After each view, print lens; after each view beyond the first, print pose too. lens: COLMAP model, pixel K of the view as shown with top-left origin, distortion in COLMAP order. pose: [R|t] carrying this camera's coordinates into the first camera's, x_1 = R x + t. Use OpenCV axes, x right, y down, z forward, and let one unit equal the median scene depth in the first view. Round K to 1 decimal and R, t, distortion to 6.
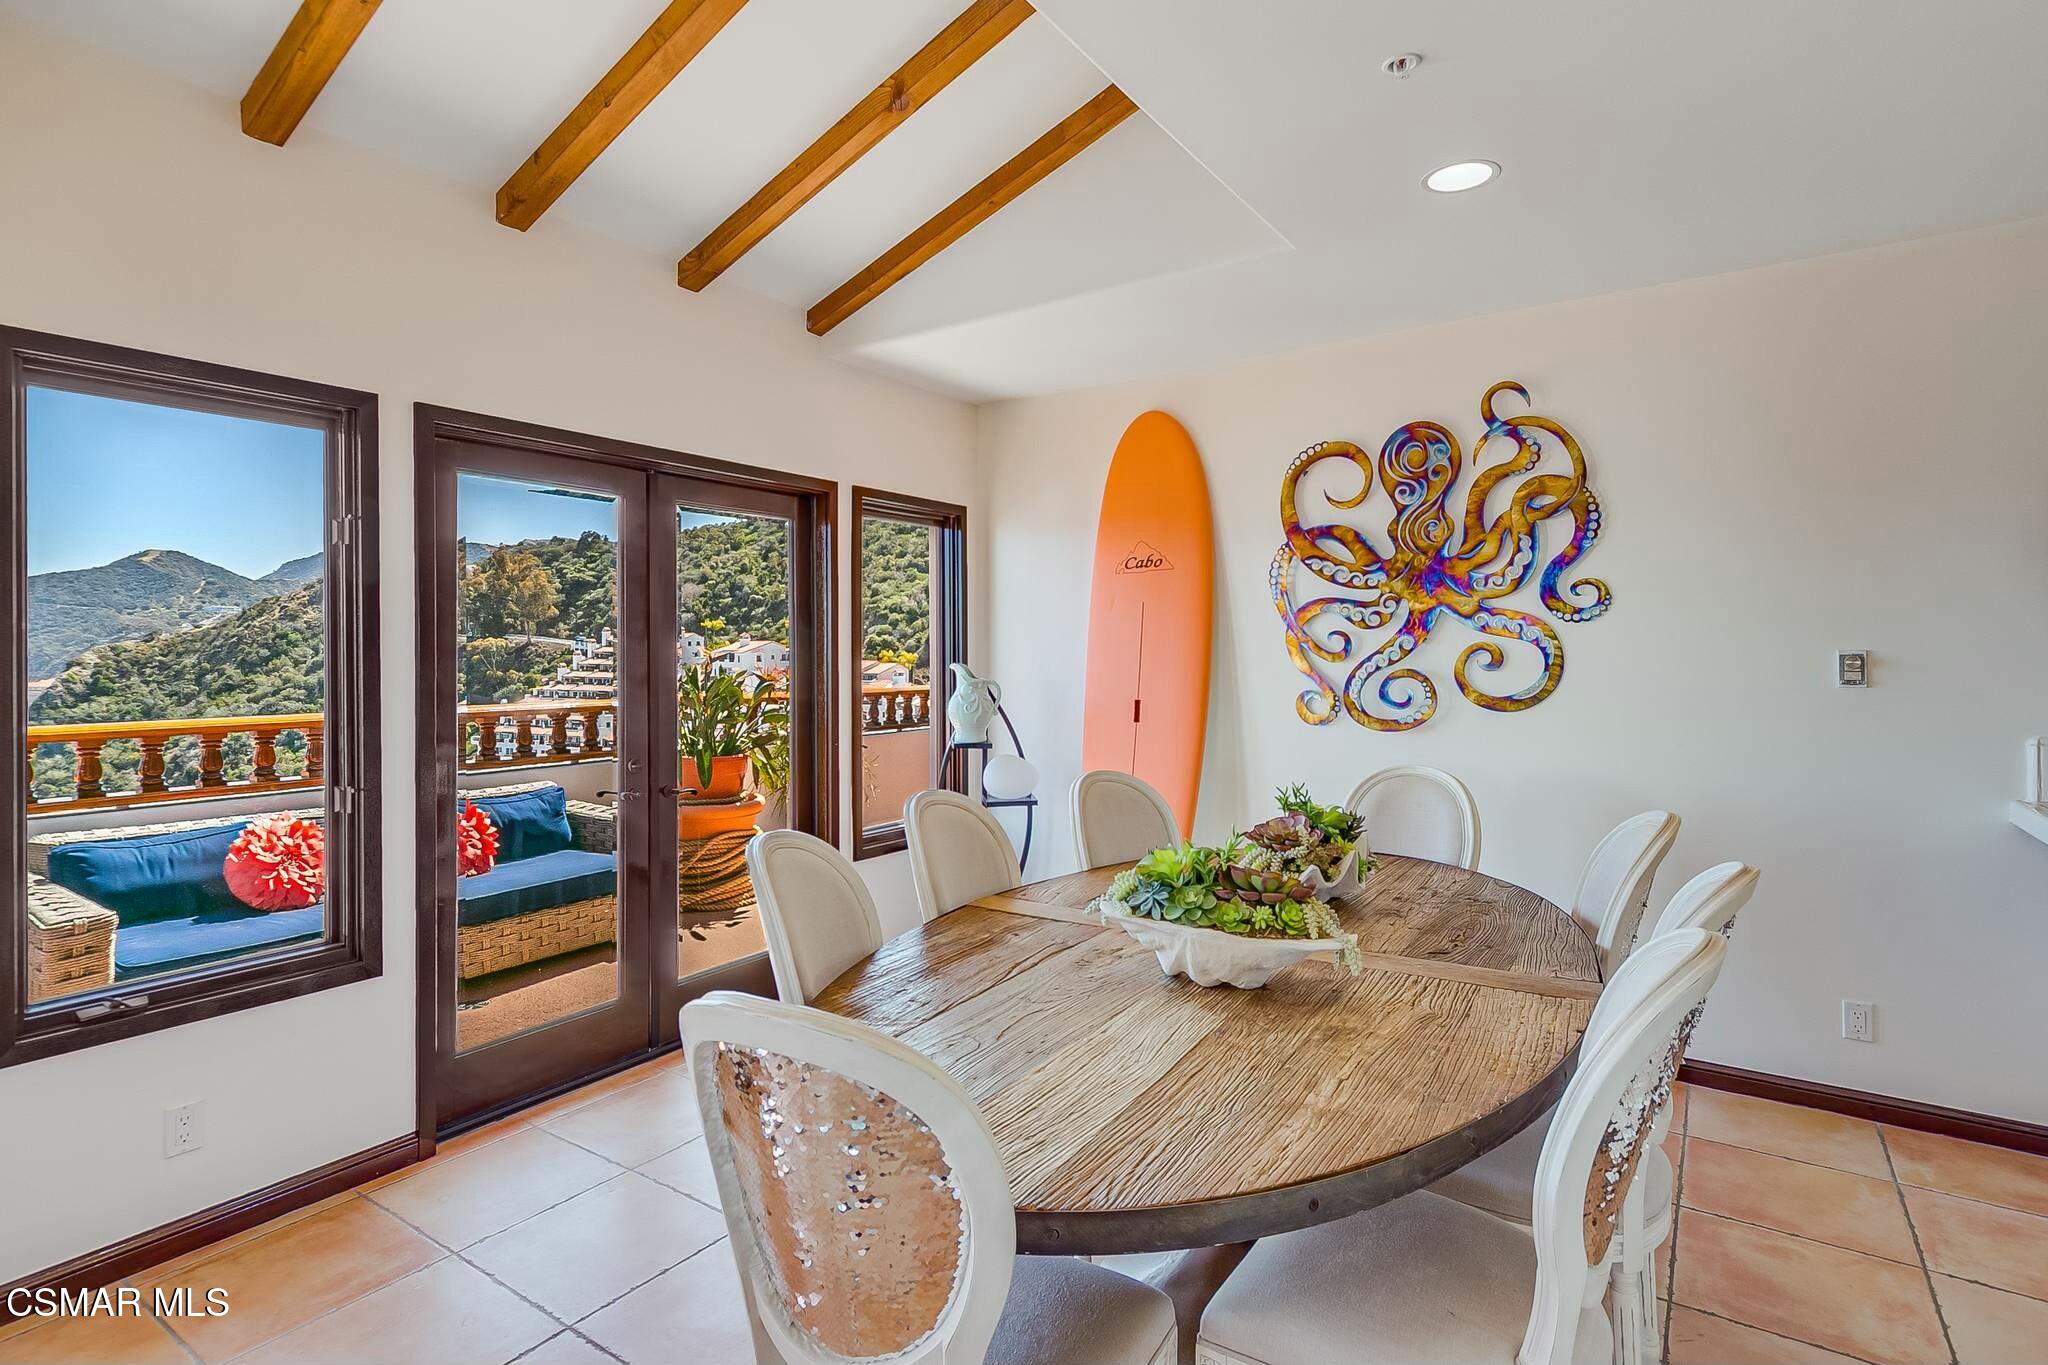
lens RADIAL K [[1010.5, 0, 1019.0], [0, 1010.5, 664.9], [0, 0, 1]] dist [0.002736, 0.000383]
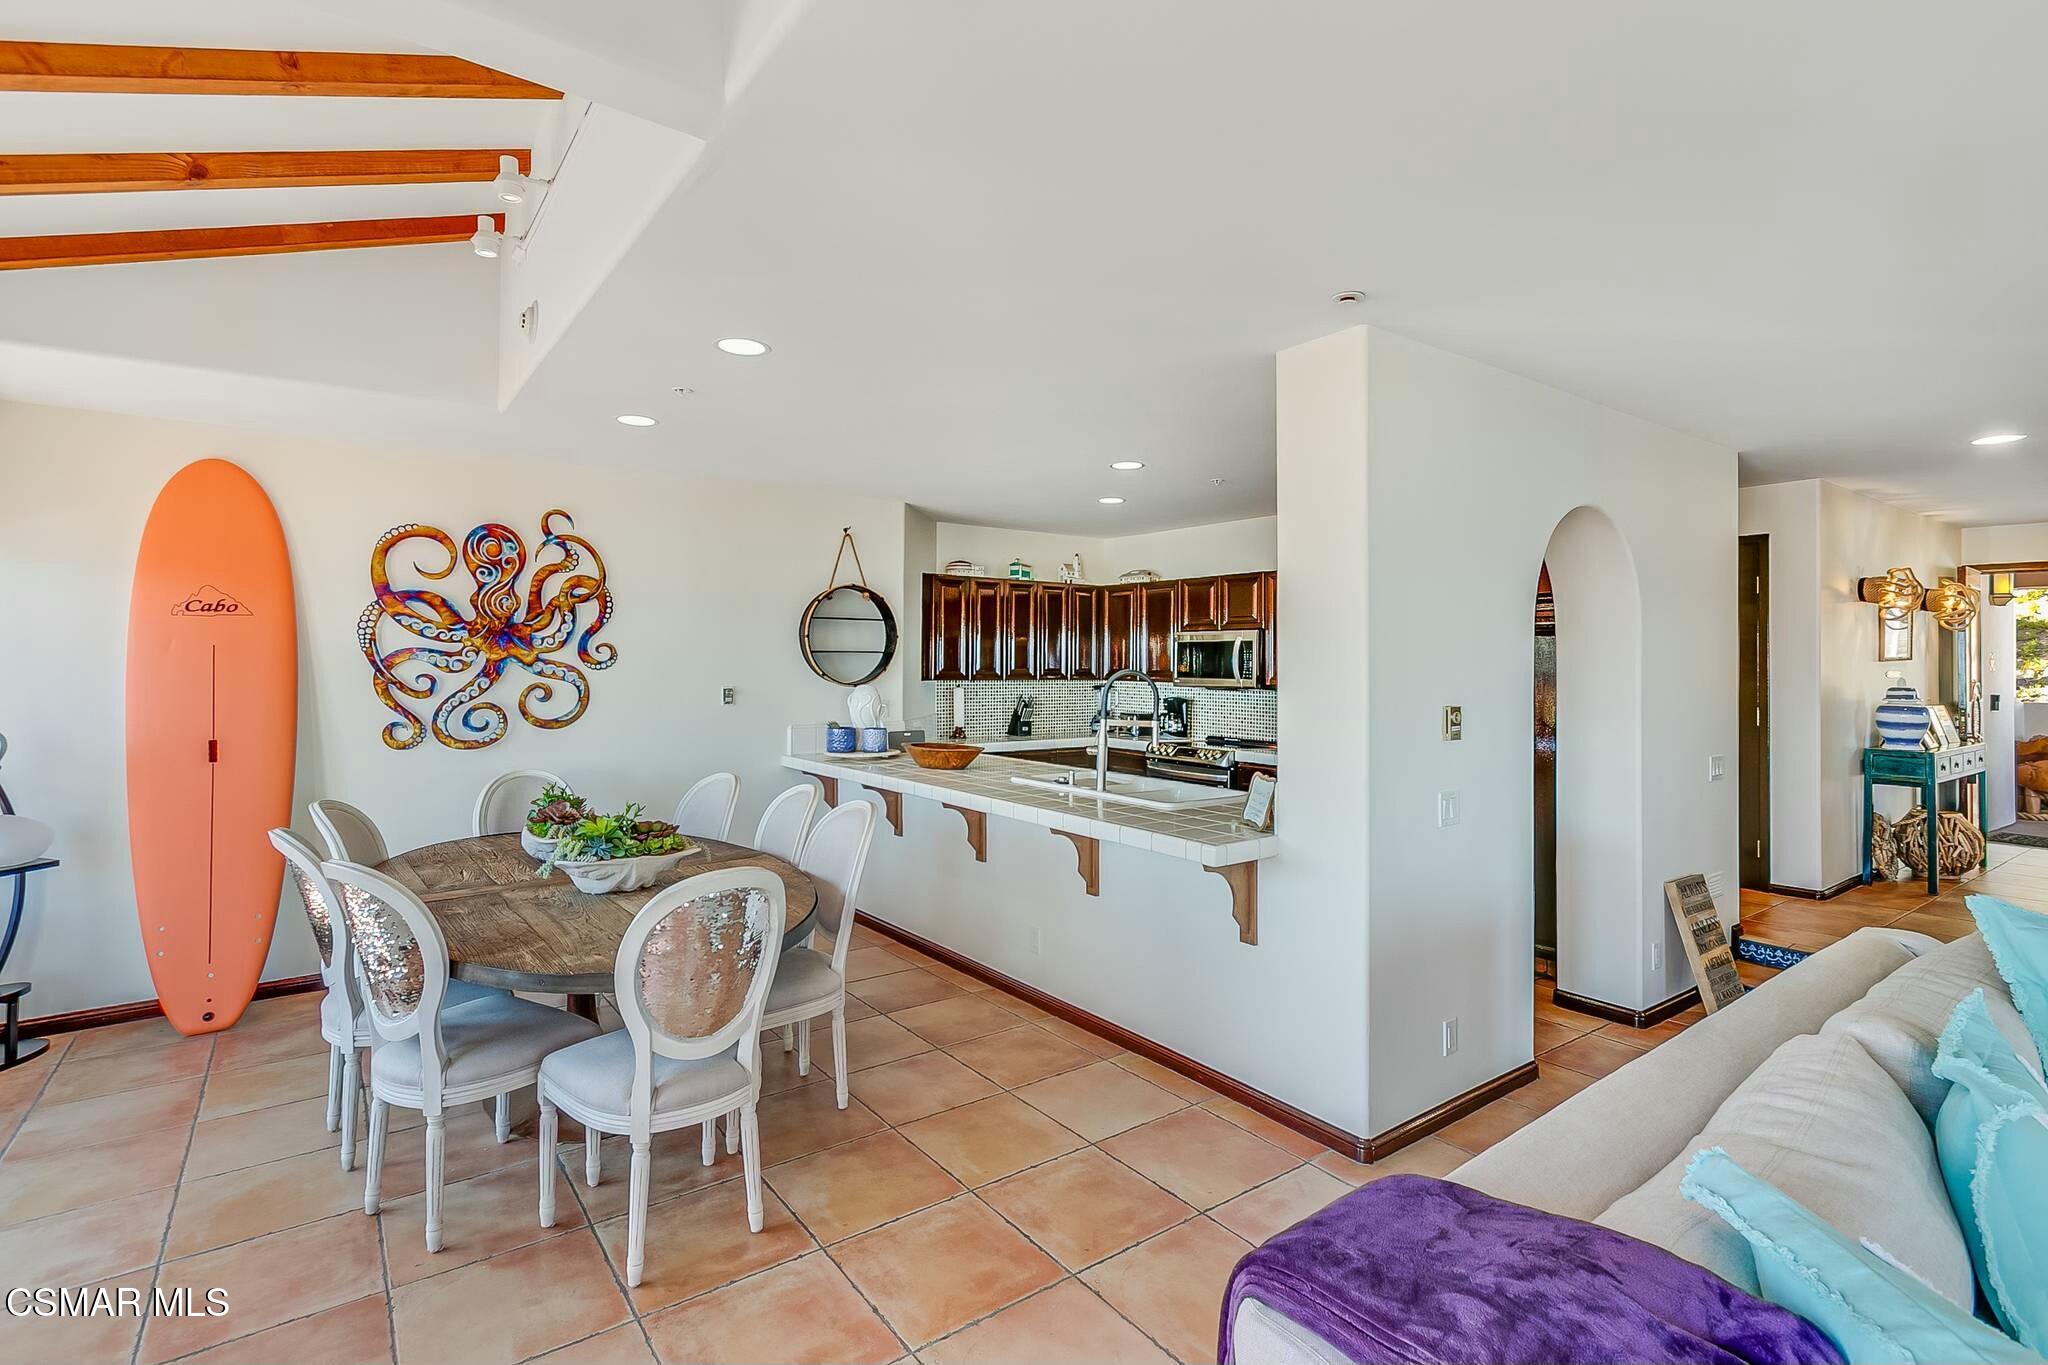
lens RADIAL K [[945.4, 0, 1020.7], [0, 945.4, 683.8], [0, 0, 1]] dist [0.001562, 0.000960]
pose [[0.314458, -0.016547, 0.949127, -0.586255], [0.009273, 0.999854, 0.014359, -0.032066], [-0.949226, 0.004286, 0.314565, -0.085735]]
